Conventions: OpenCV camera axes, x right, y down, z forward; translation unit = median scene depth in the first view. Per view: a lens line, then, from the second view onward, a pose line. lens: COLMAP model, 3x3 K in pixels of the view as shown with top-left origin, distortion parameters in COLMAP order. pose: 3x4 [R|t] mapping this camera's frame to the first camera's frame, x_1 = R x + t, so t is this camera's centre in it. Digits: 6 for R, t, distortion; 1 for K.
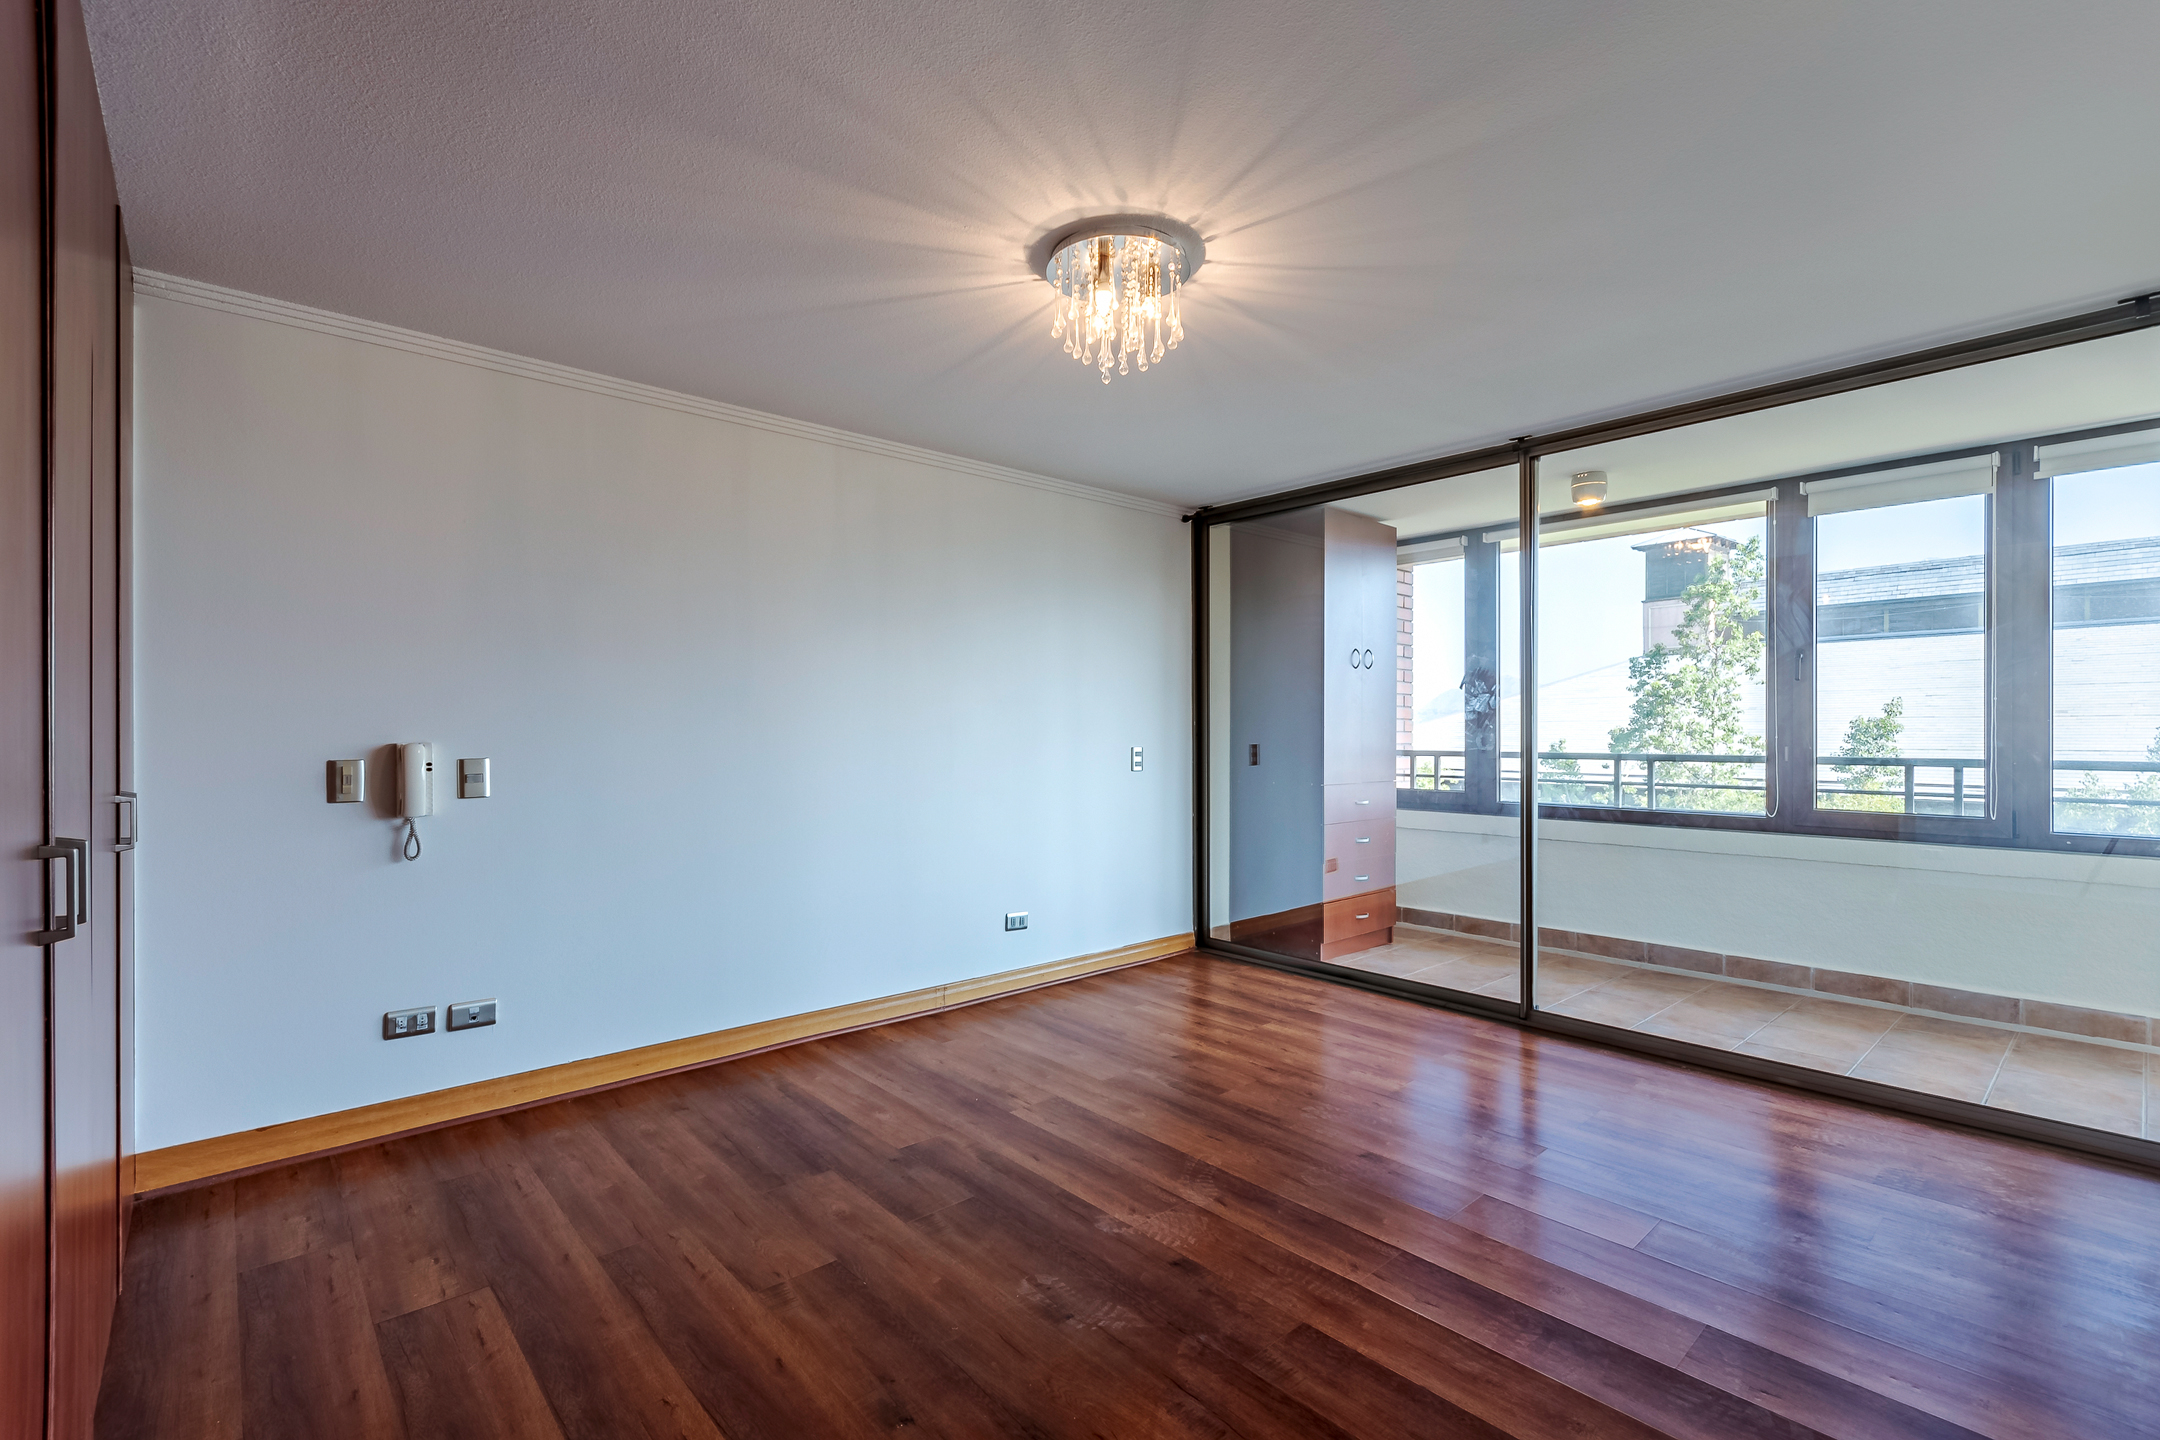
lens RADIAL K [[971.7, 0, 1076.0], [0, 971.7, 733.6], [0, 0, 1]] dist [0.000196, 0.000064]
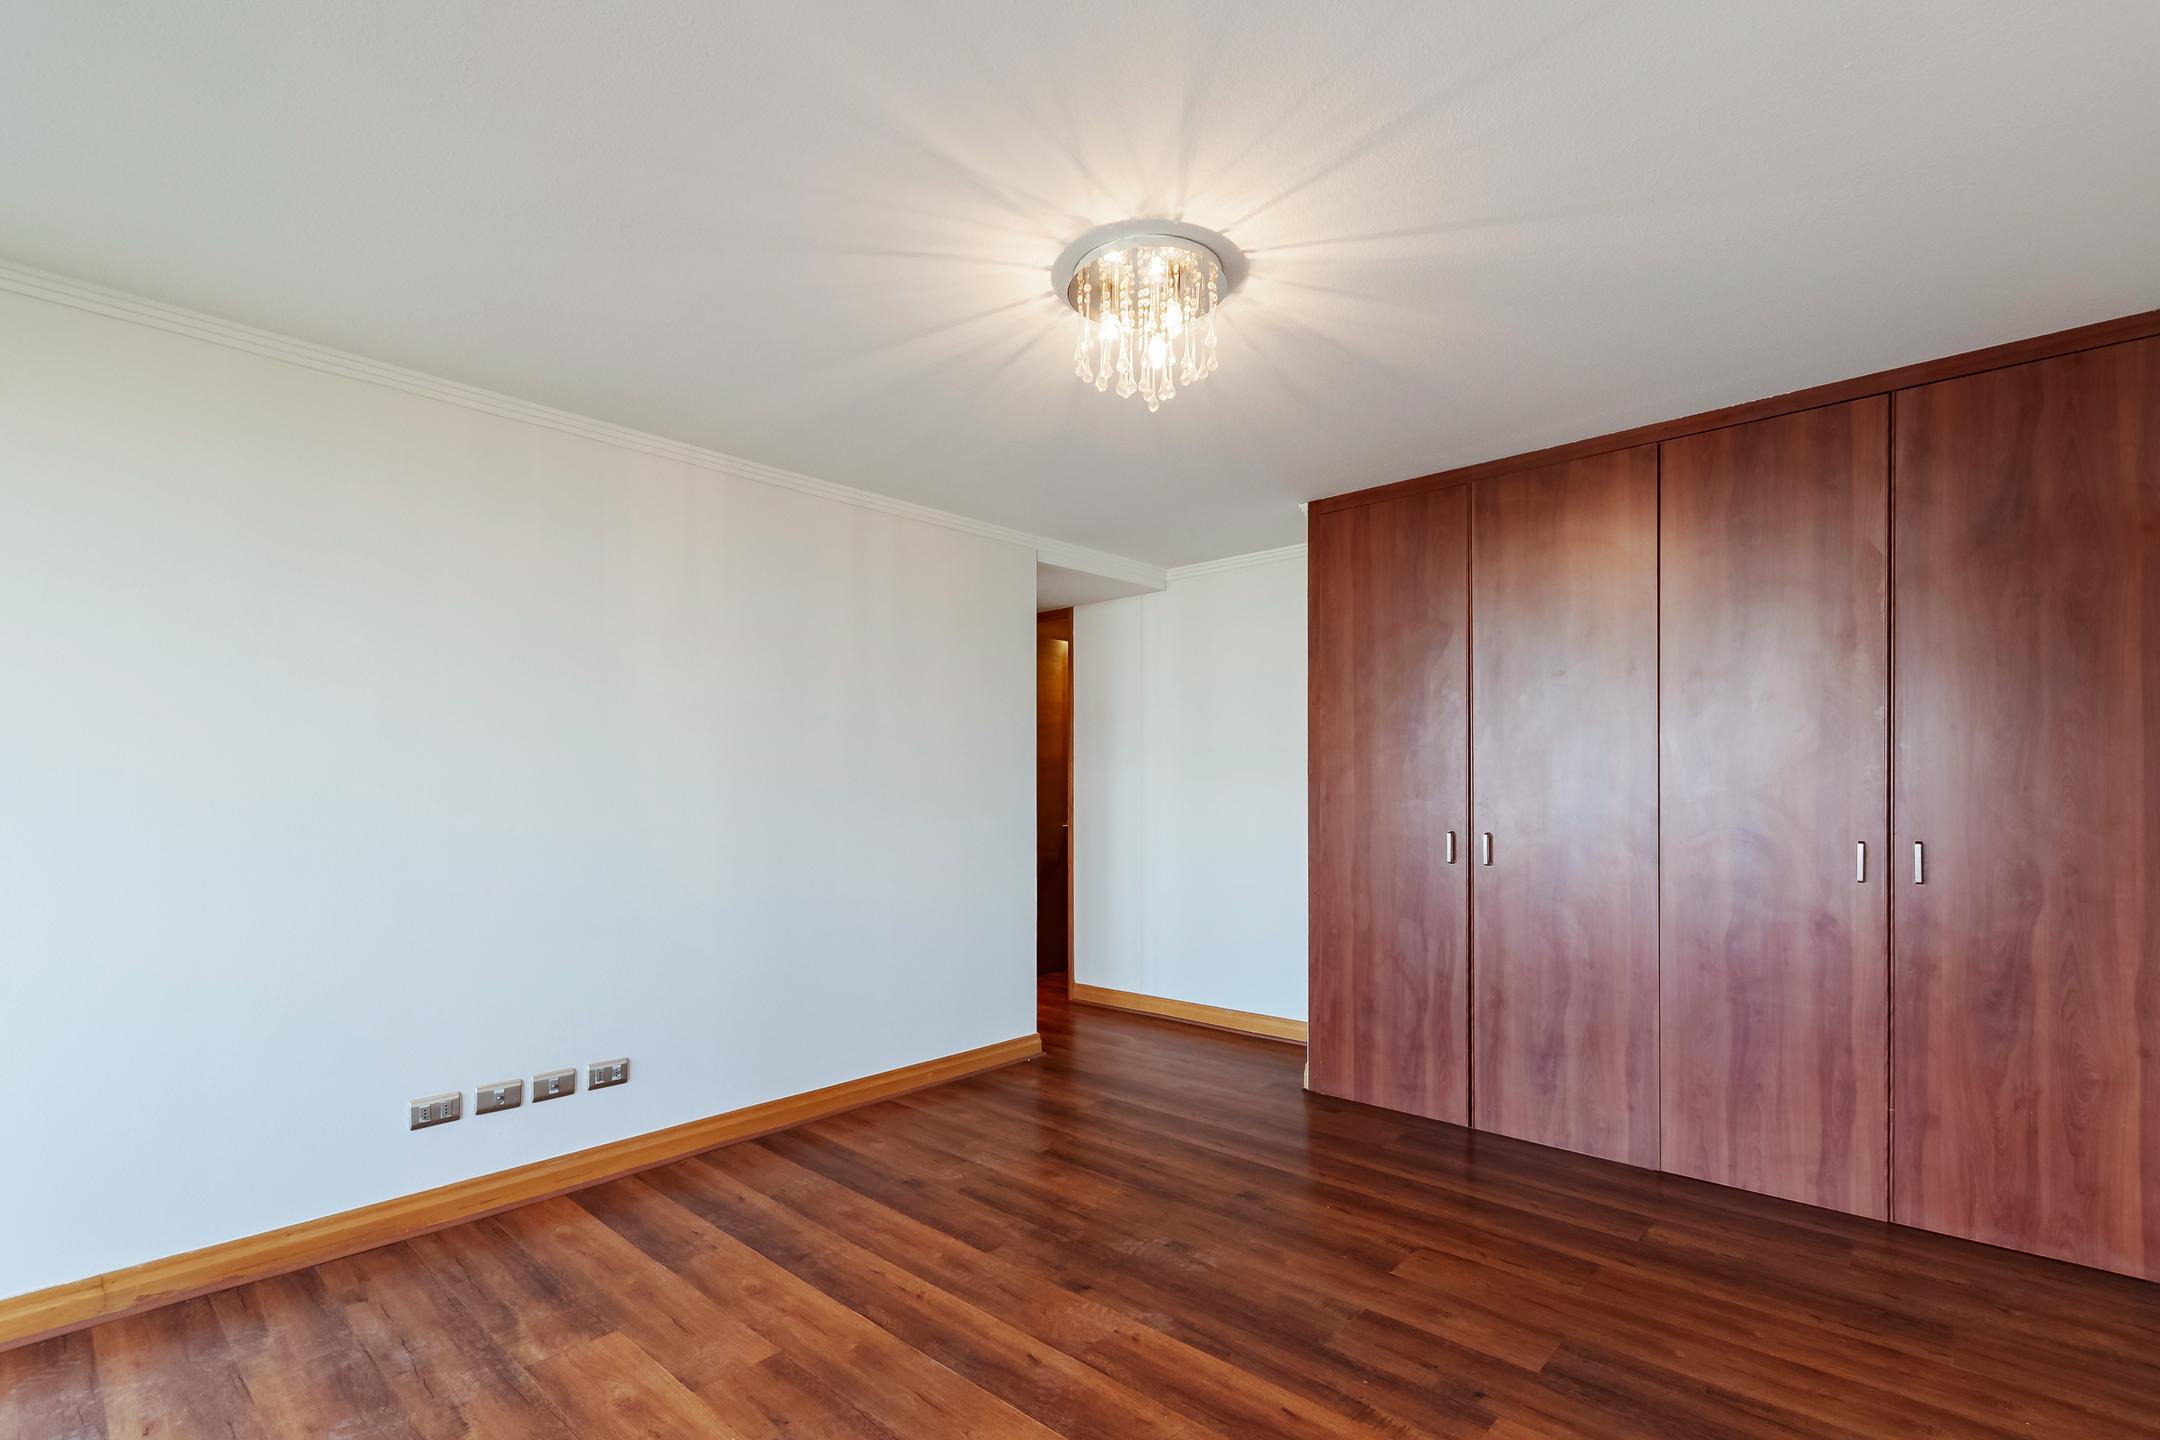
lens RADIAL K [[984.8, 0, 1080.1], [0, 984.8, 792.5], [0, 0, 1]] dist [-0.000033, 0.000061]
pose [[-0.994559, 0.003032, -0.104132, 0.221846], [0.002744, 0.999992, 0.002909, -0.008342], [0.104140, 0.002607, -0.994559, 2.089422]]
